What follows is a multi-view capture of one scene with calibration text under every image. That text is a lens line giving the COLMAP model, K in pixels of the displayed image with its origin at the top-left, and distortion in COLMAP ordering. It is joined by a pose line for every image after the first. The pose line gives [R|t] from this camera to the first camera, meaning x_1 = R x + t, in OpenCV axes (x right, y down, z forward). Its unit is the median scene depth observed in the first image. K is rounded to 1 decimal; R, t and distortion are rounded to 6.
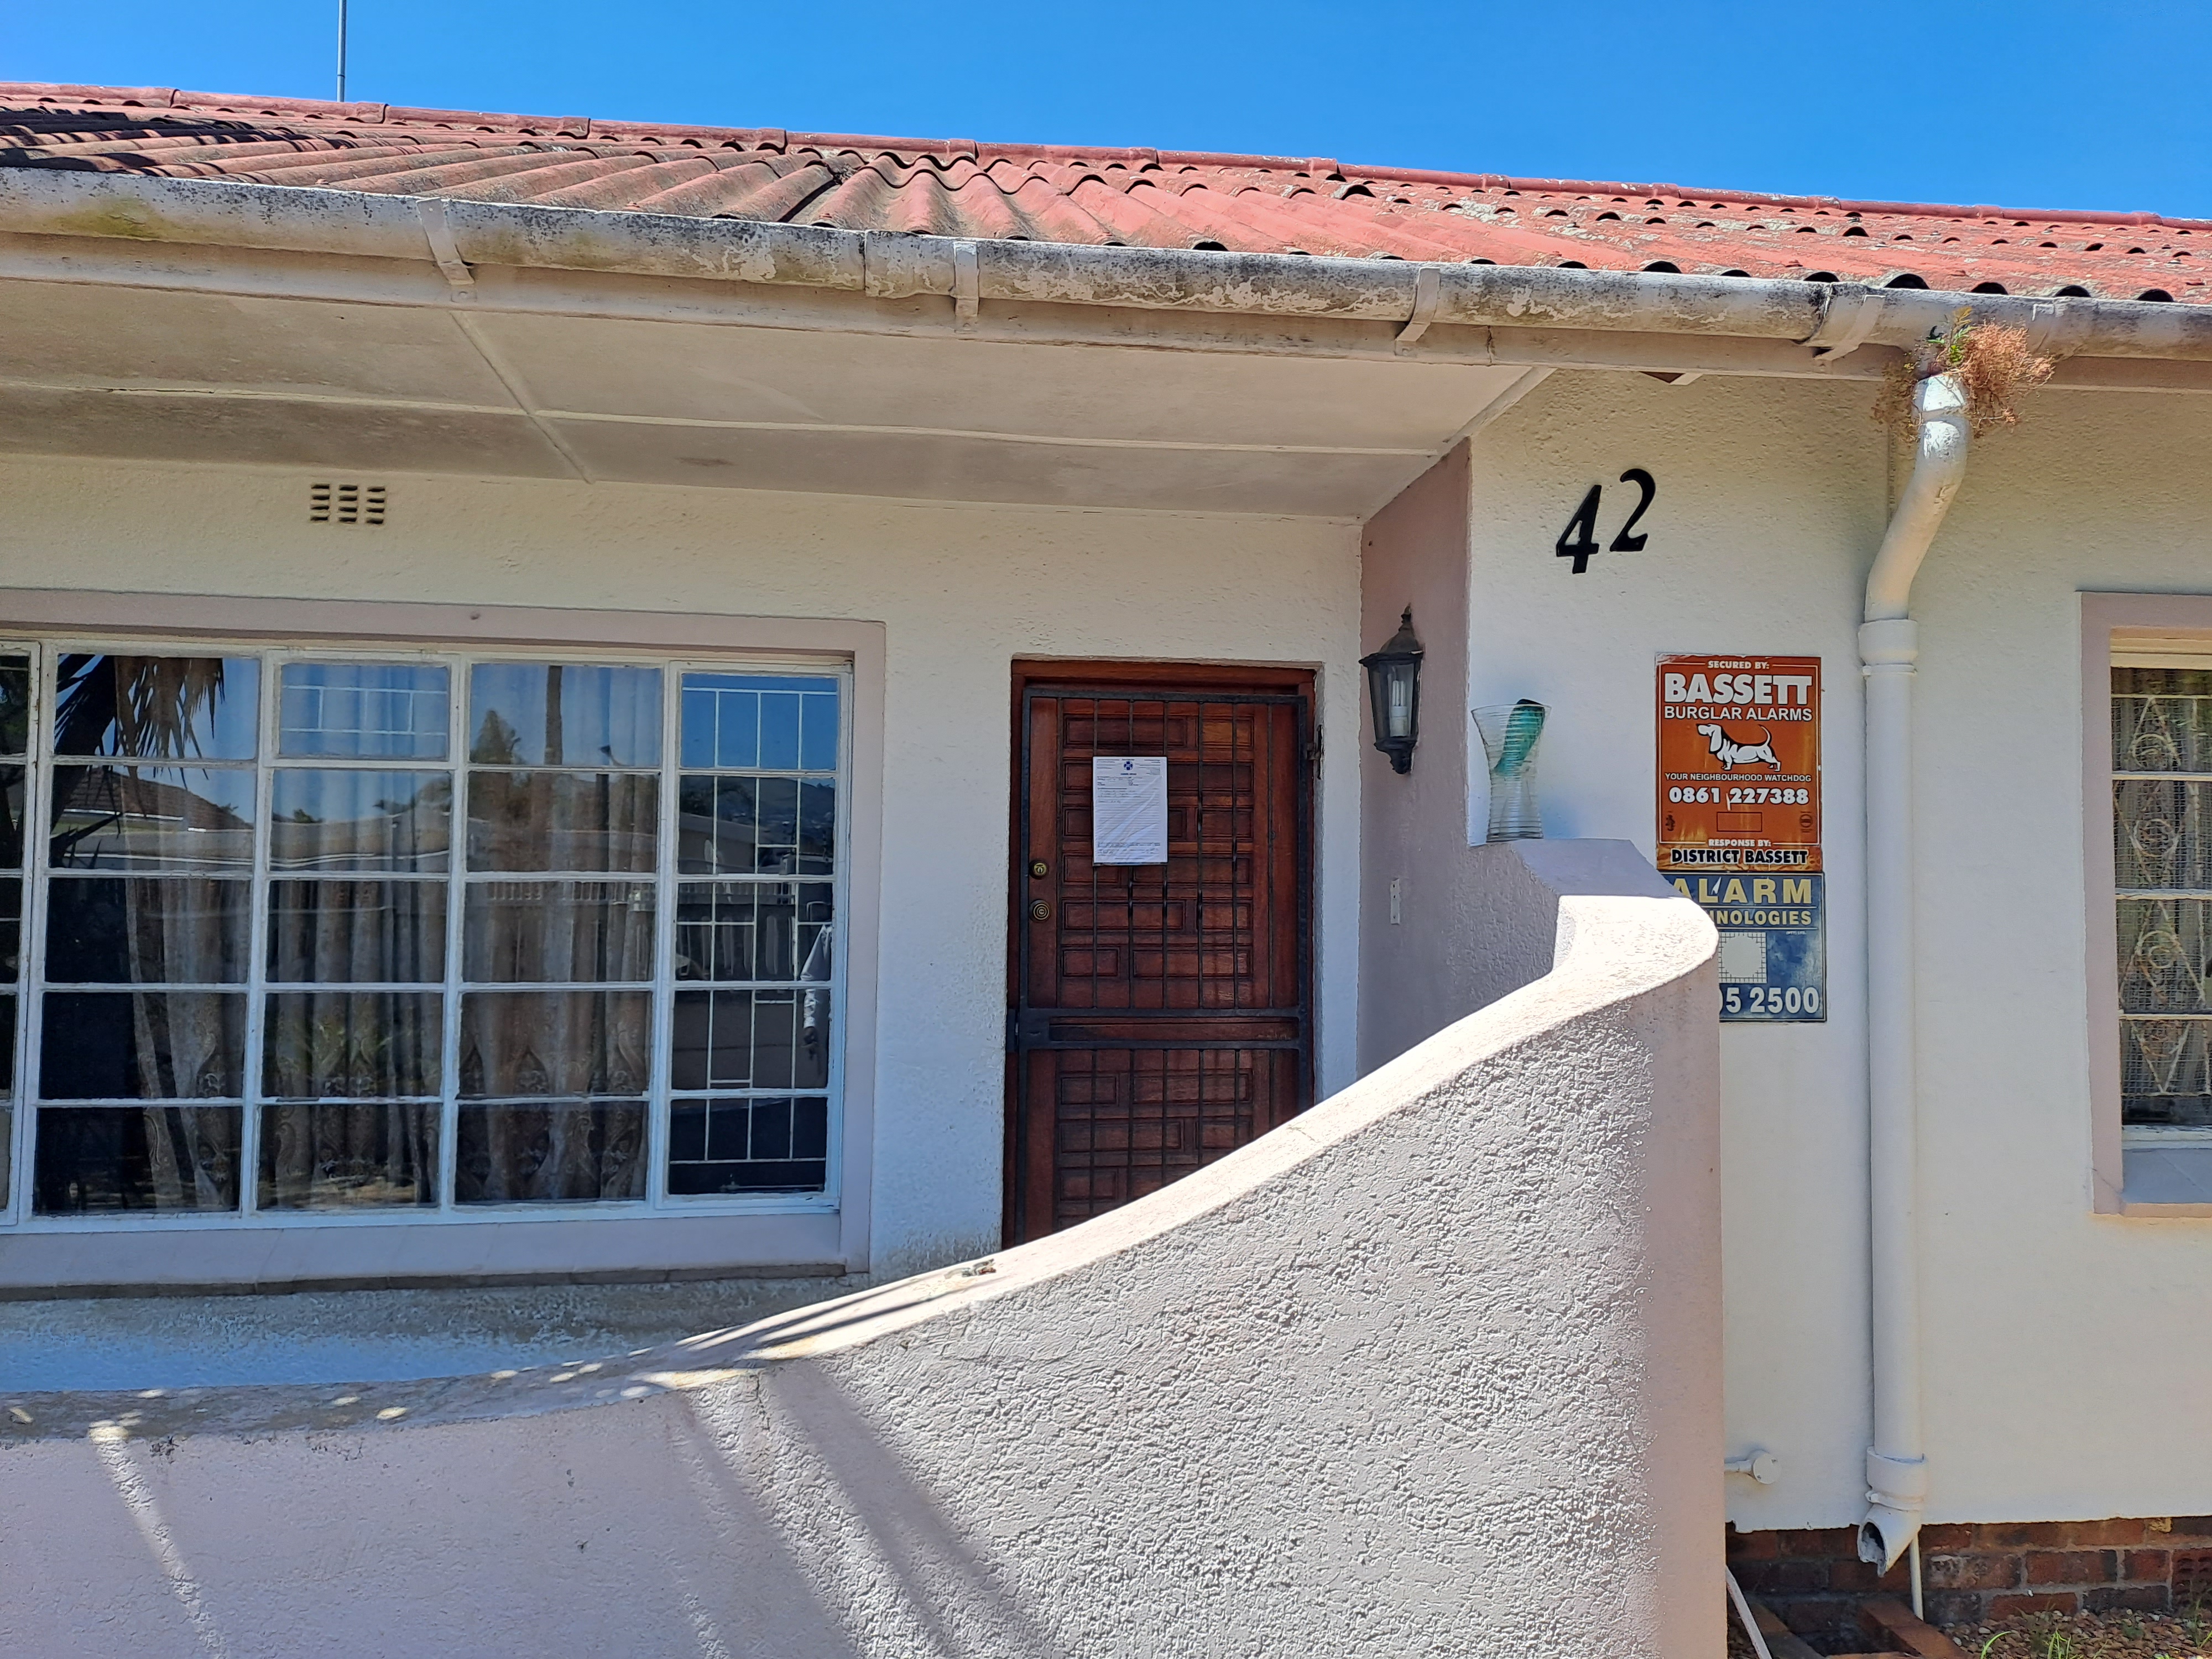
lens RADIAL K [[1642.1, 0, 1133.7], [0, 1642.1, 807.6], [0, 0, 1]] dist [0.046314, -0.053120]
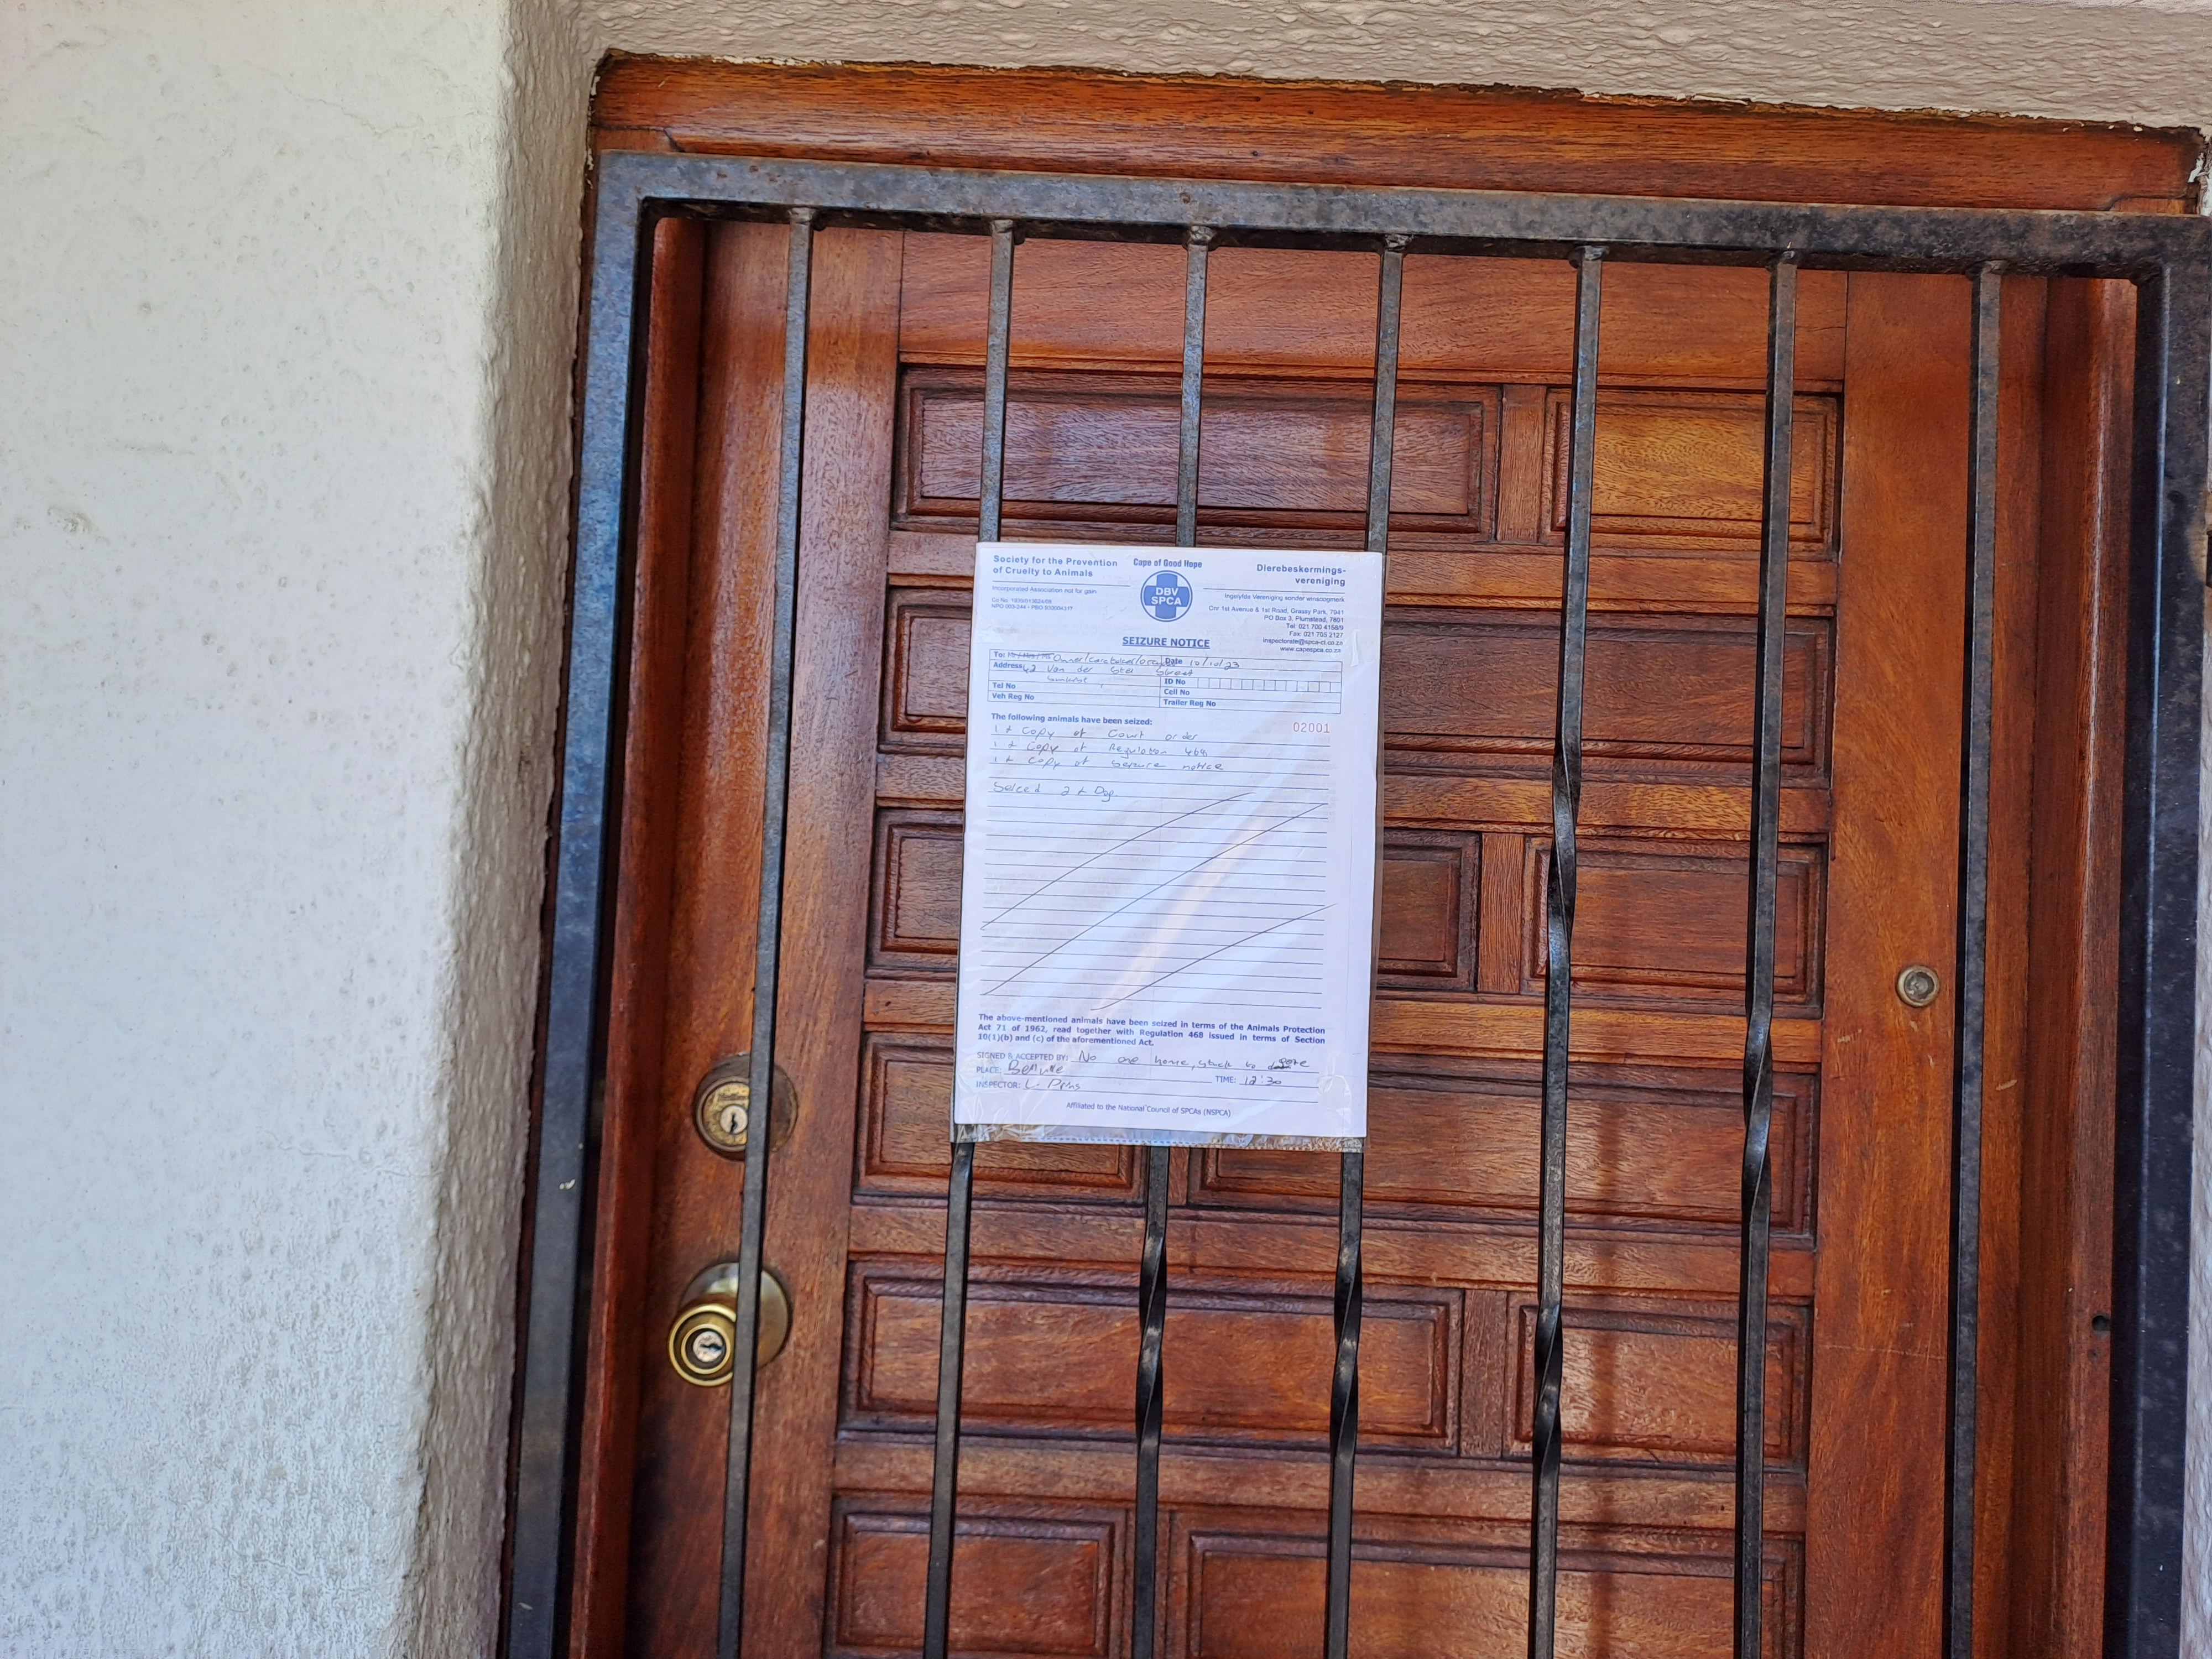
lens RADIAL K [[1642.1, 0, 1157.1], [0, 1642.1, 850.1], [0, 0, 1]] dist [0.046314, -0.053120]
pose [[0.986015, 0.034902, -0.162963, 0.031572], [-0.031331, 0.999210, 0.024436, -0.002271], [0.163688, -0.018988, 0.986329, 0.977580]]
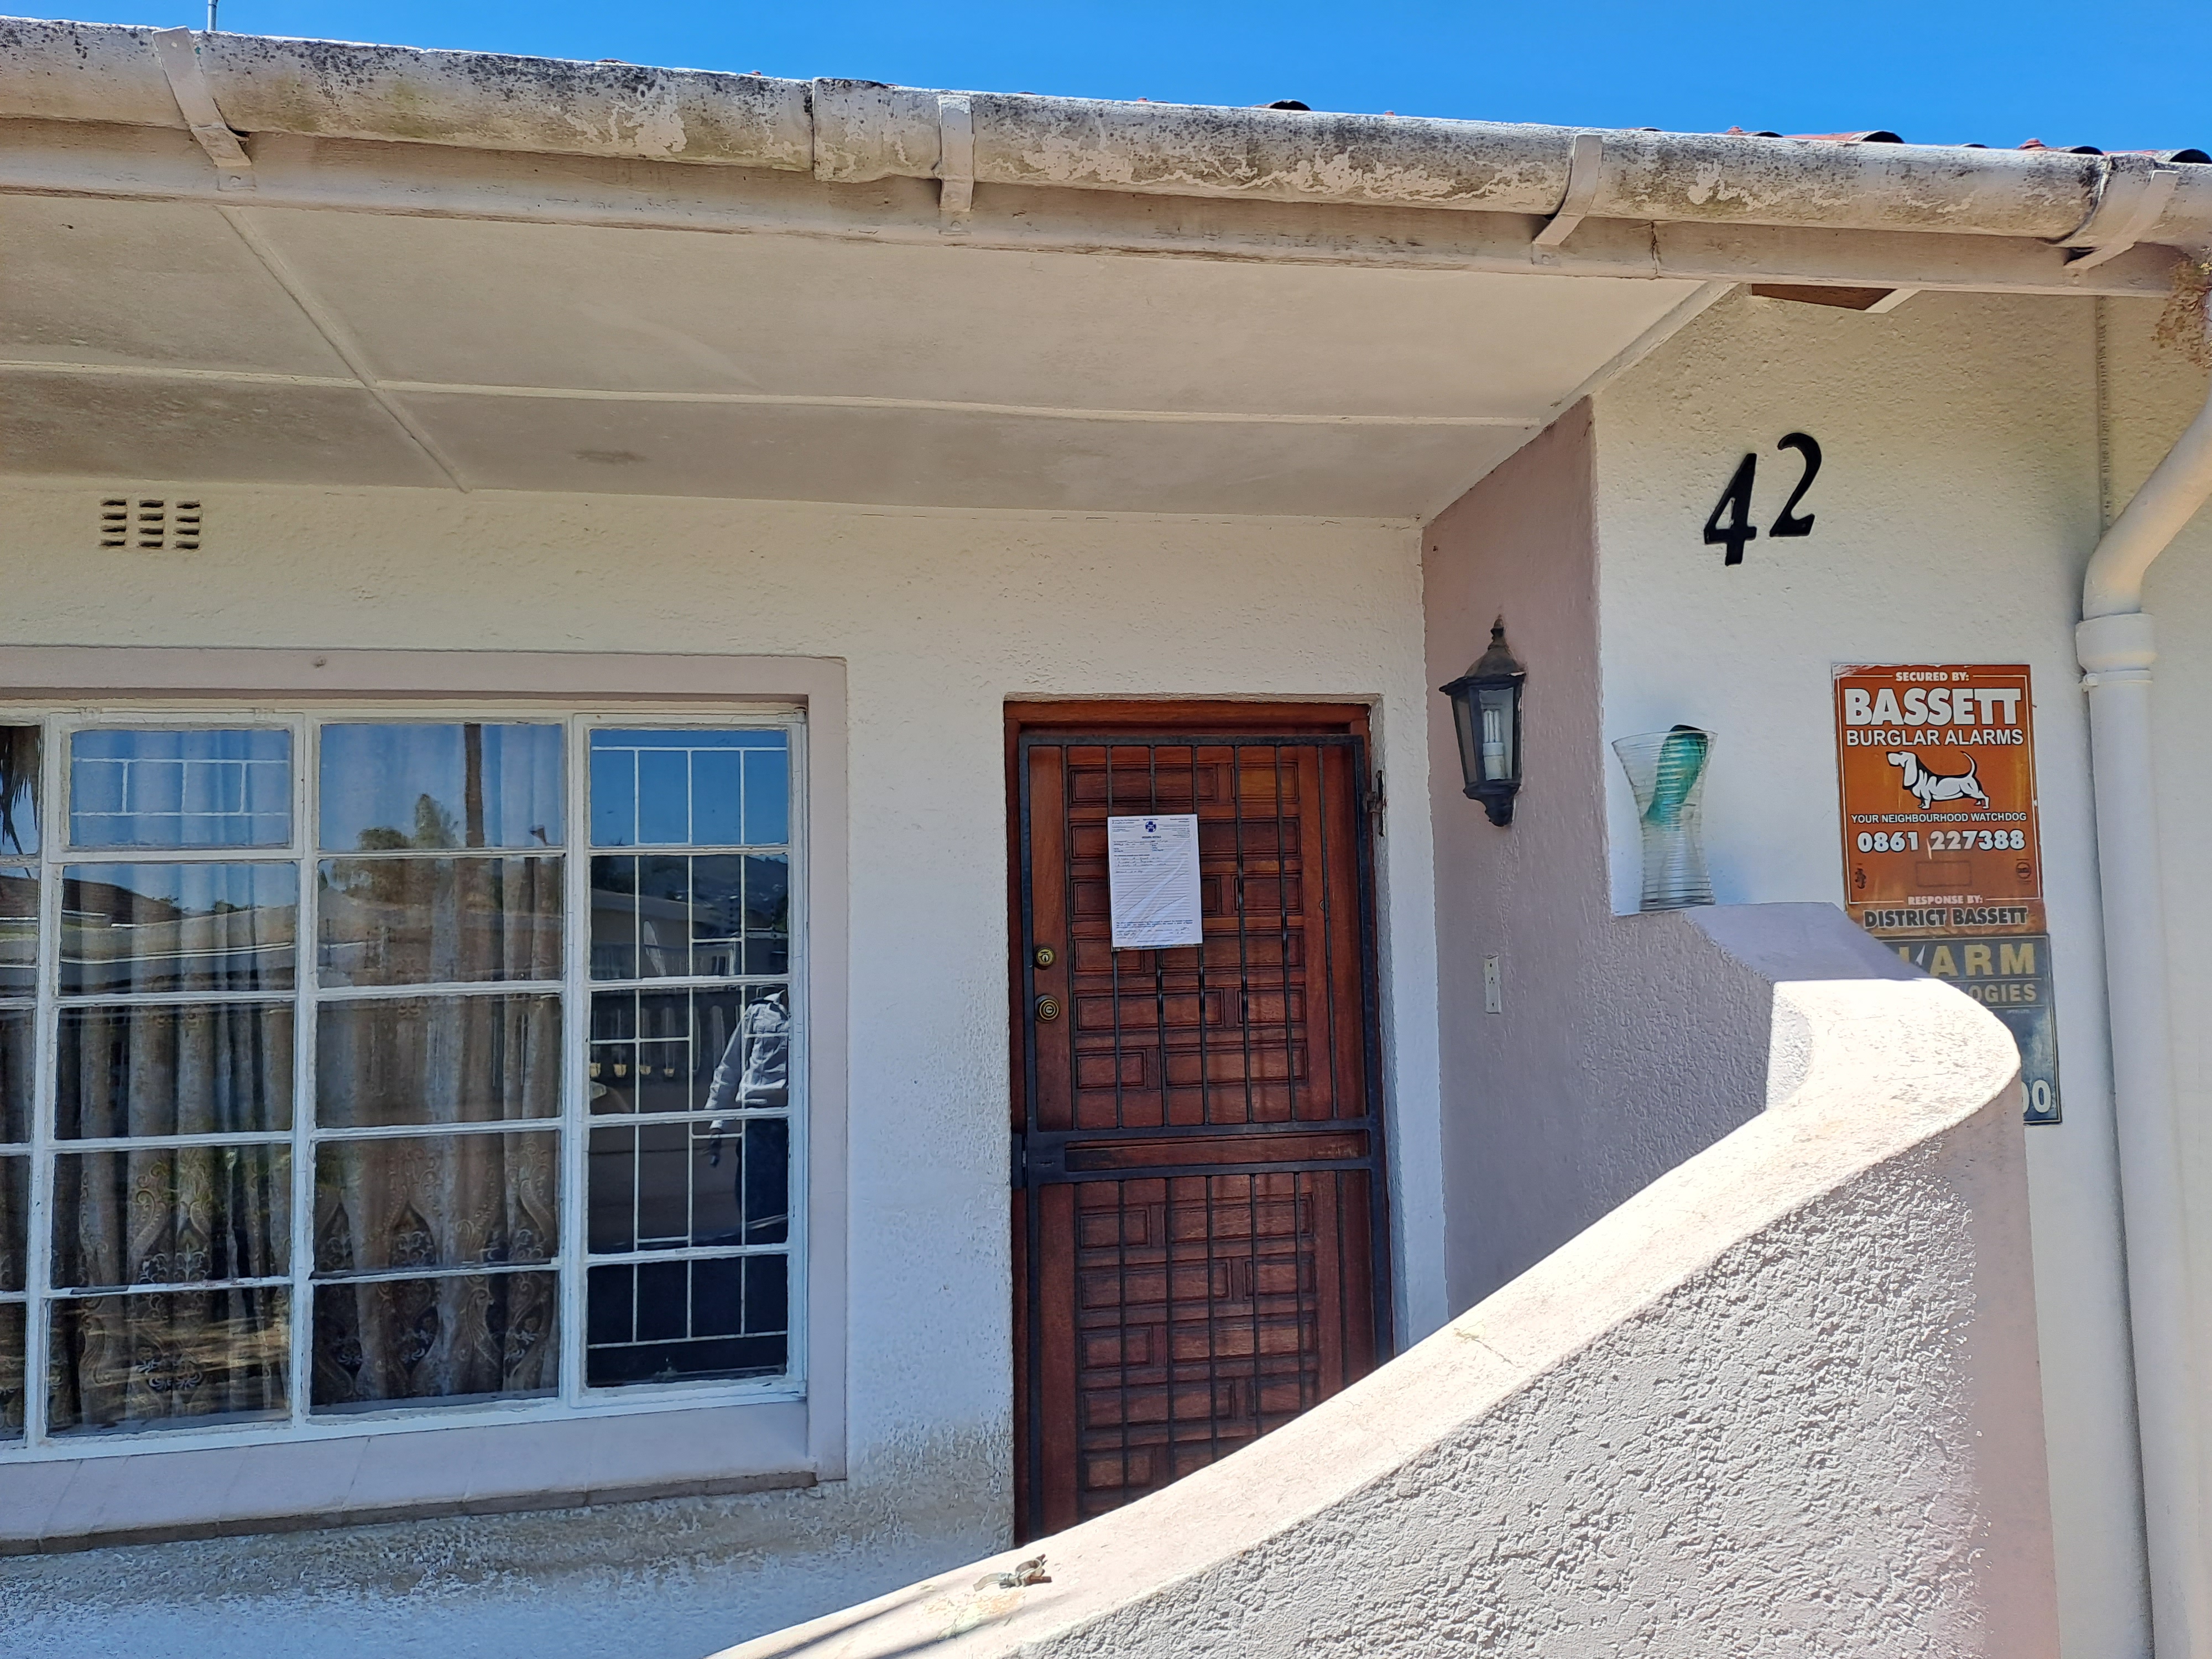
lens RADIAL K [[1642.1, 0, 1161.8], [0, 1642.1, 835.8], [0, 0, 1]] dist [0.046314, -0.053120]
pose [[0.998436, -0.030540, 0.046832, -0.043019], [0.031534, 0.999290, -0.020626, -0.005002], [-0.046169, 0.022070, 0.998690, 0.223532]]
